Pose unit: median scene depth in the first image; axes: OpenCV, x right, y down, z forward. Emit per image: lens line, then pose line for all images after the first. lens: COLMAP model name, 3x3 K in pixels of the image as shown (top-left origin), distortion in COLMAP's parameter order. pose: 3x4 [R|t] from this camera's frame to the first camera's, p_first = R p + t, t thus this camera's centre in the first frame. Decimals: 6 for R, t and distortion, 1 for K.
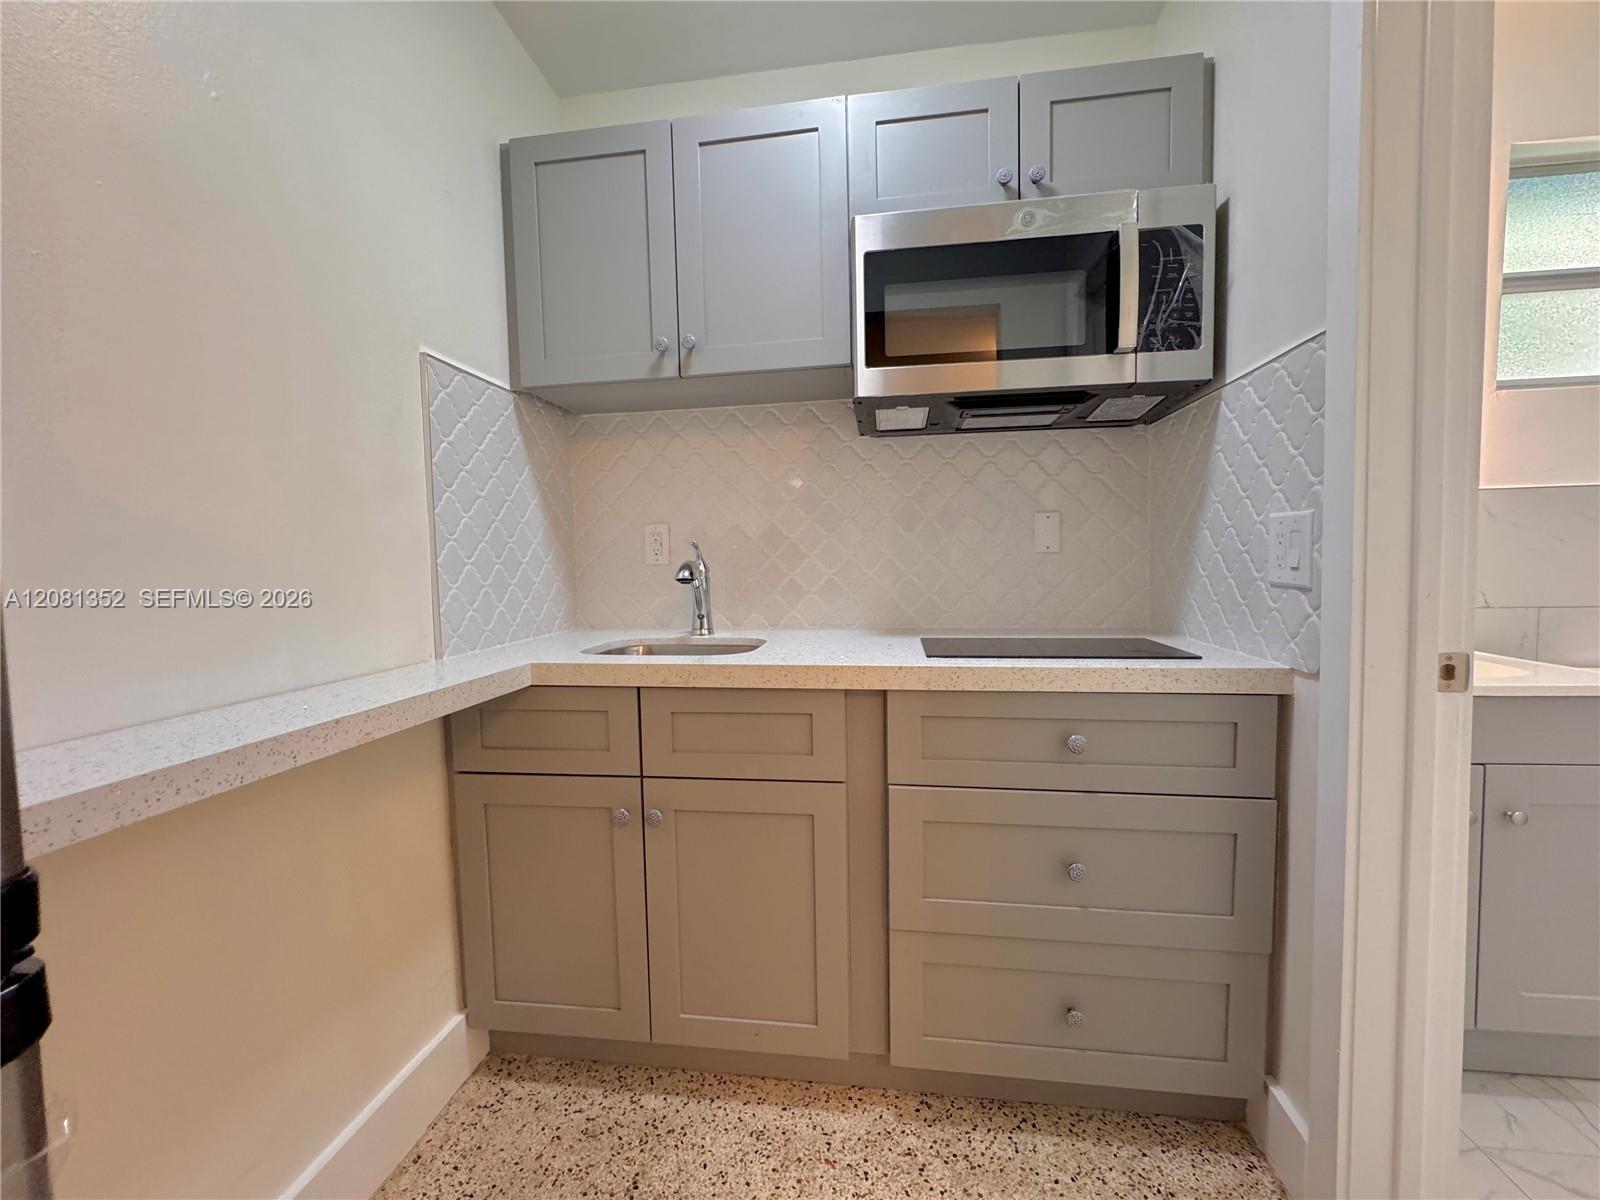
lens RADIAL K [[639.1, 0, 800.0], [0, 639.1, 600.0], [0, 0, 1]] dist [-0.004436, -0.000382]
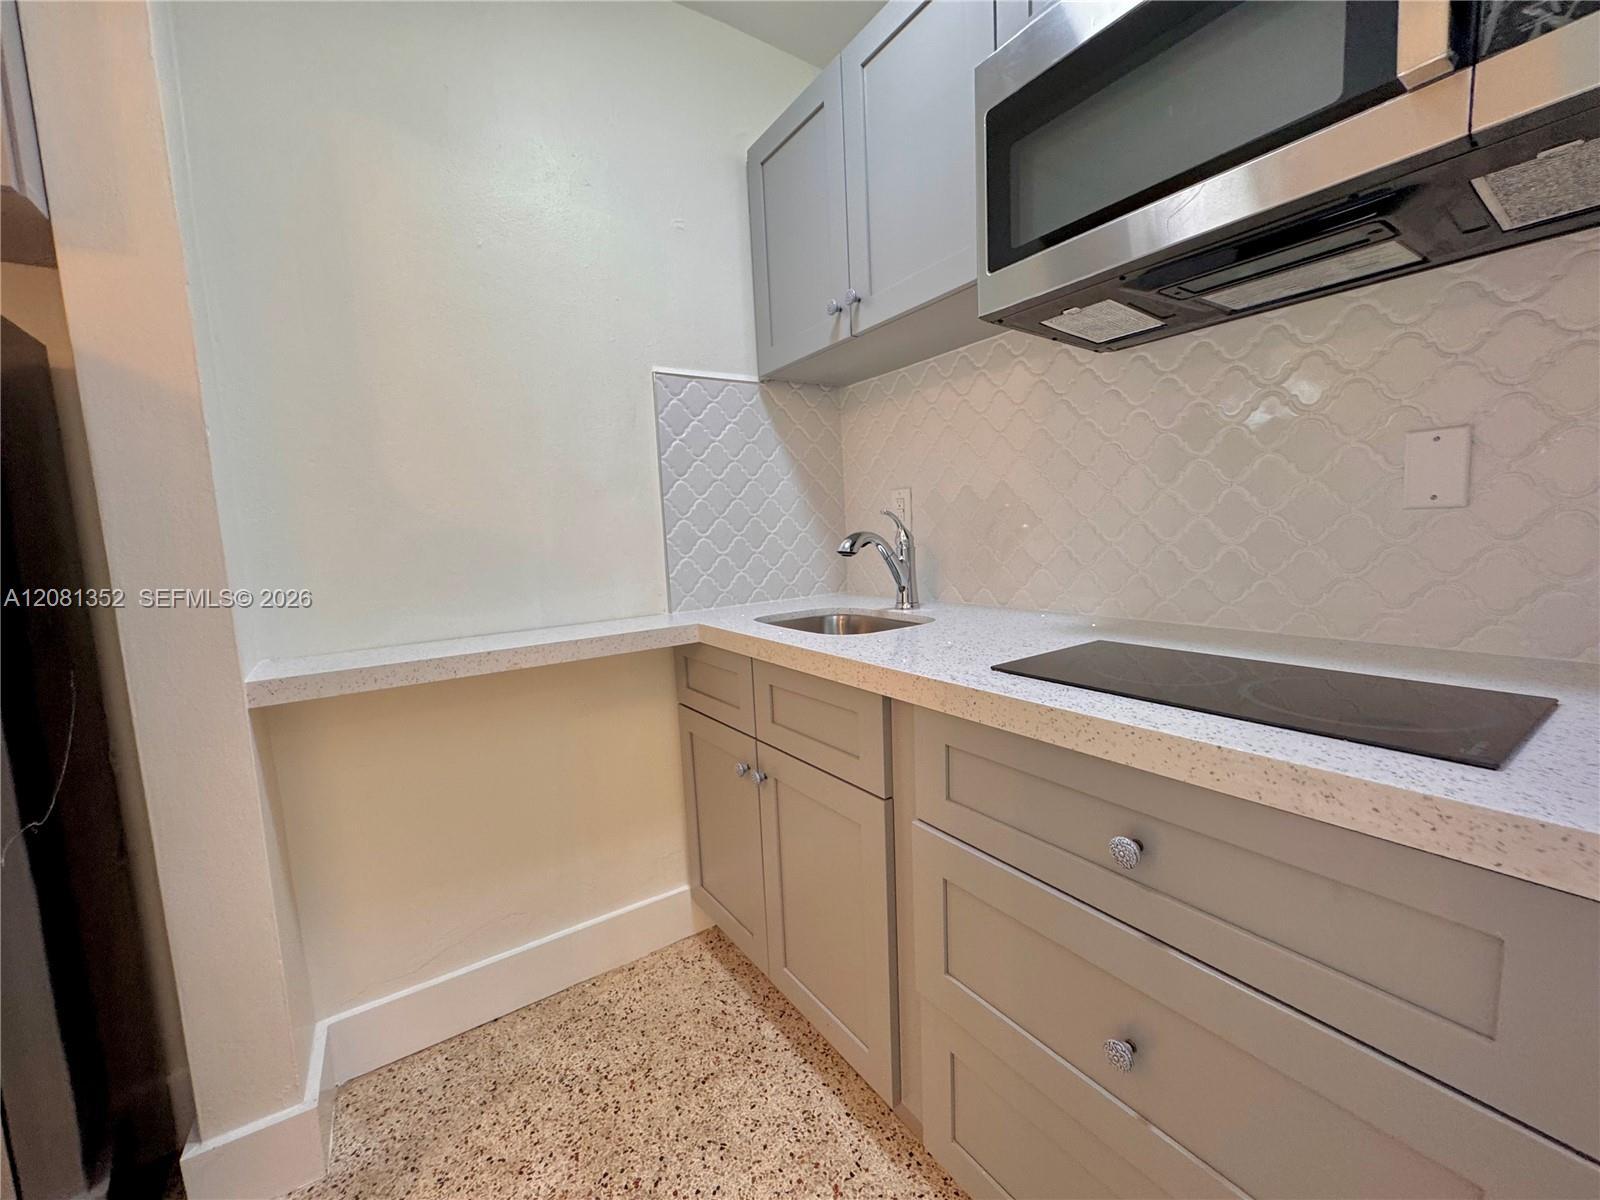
lens RADIAL K [[639.1, 0, 800.0], [0, 639.1, 600.0], [0, 0, 1]] dist [-0.004436, -0.000382]
pose [[0.671453, 0.070927, -0.737645, 0.550029], [-0.011539, 0.996289, 0.085292, -0.046095], [0.740957, -0.048758, 0.669780, 0.330379]]
